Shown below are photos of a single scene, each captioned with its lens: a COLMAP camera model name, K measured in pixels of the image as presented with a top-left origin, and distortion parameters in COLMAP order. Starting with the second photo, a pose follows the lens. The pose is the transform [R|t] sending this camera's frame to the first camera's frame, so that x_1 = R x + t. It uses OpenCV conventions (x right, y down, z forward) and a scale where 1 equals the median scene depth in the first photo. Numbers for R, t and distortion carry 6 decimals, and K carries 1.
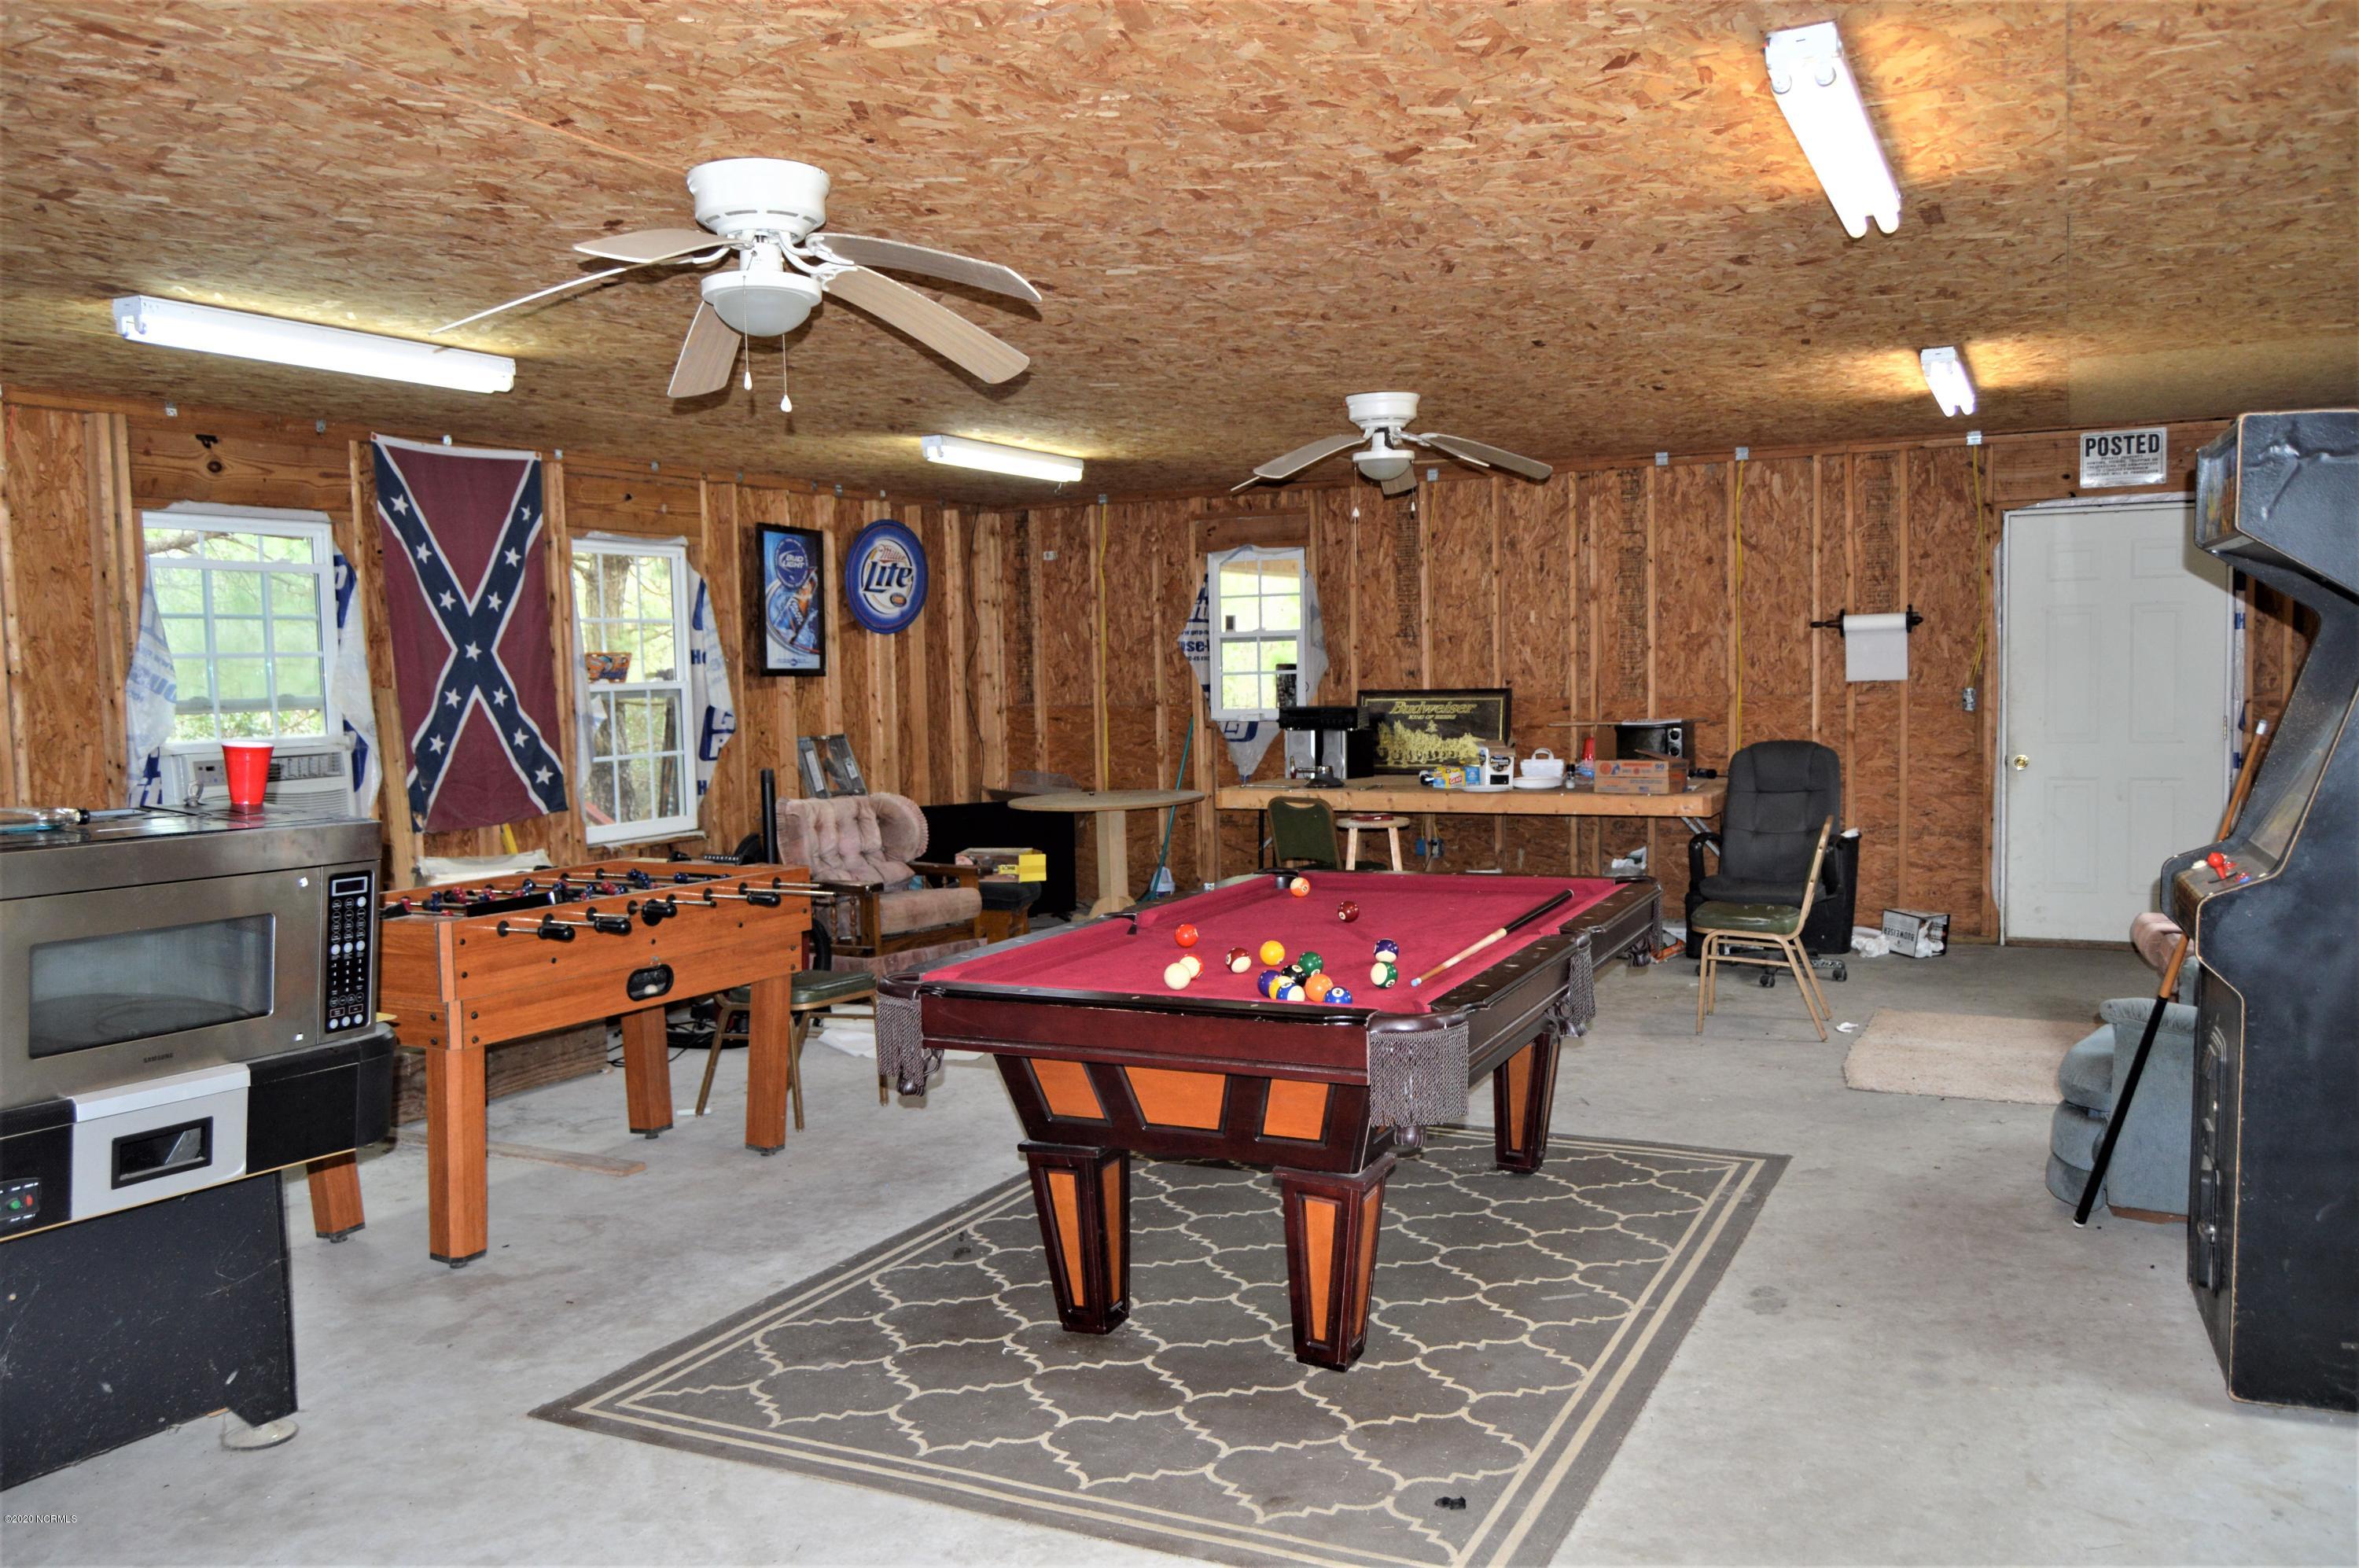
lens RADIAL K [[1846.3, 0, 1170.3], [0, 1846.3, 787.6], [0, 0, 1]] dist [-0.016633, 0.000326]
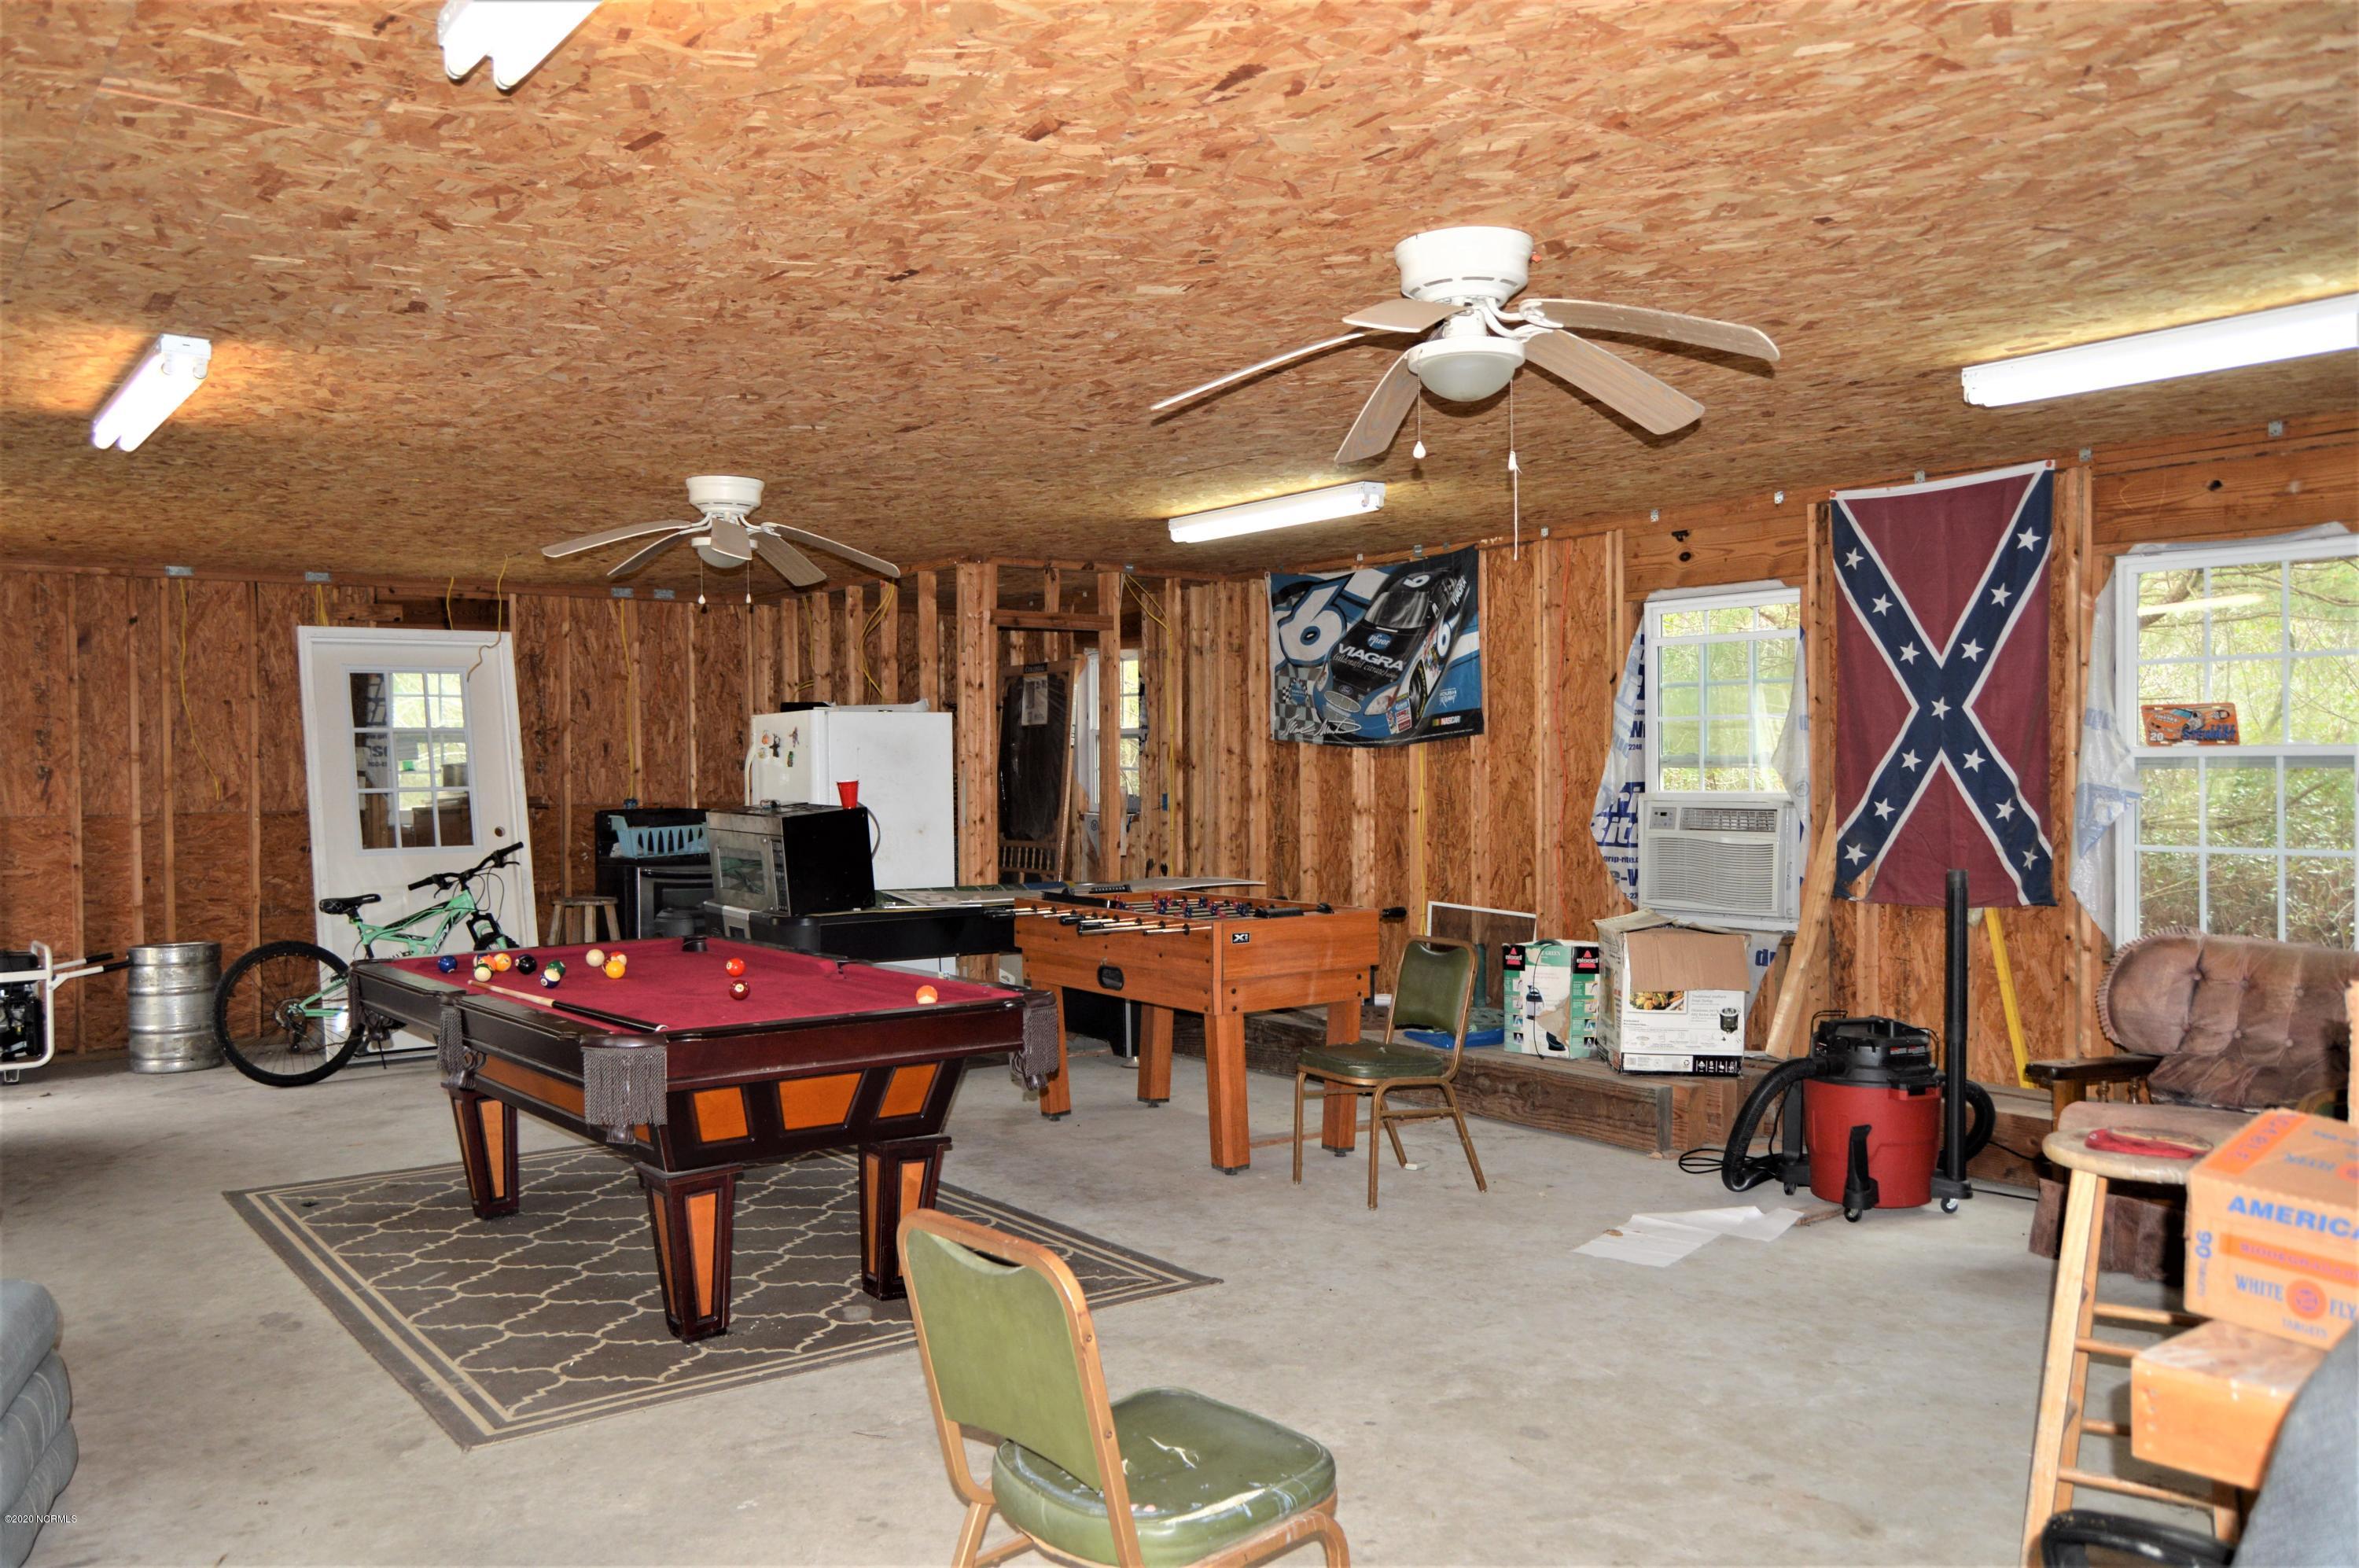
lens RADIAL K [[1846.3, 0, 1167.3], [0, 1846.3, 786.2], [0, 0, 1]] dist [-0.016633, 0.000326]
pose [[-0.455303, 0.038733, -0.889494, 0.619503], [-0.039861, 0.997165, 0.063825, -0.083741], [0.889444, 0.064516, -0.452468, 1.145264]]
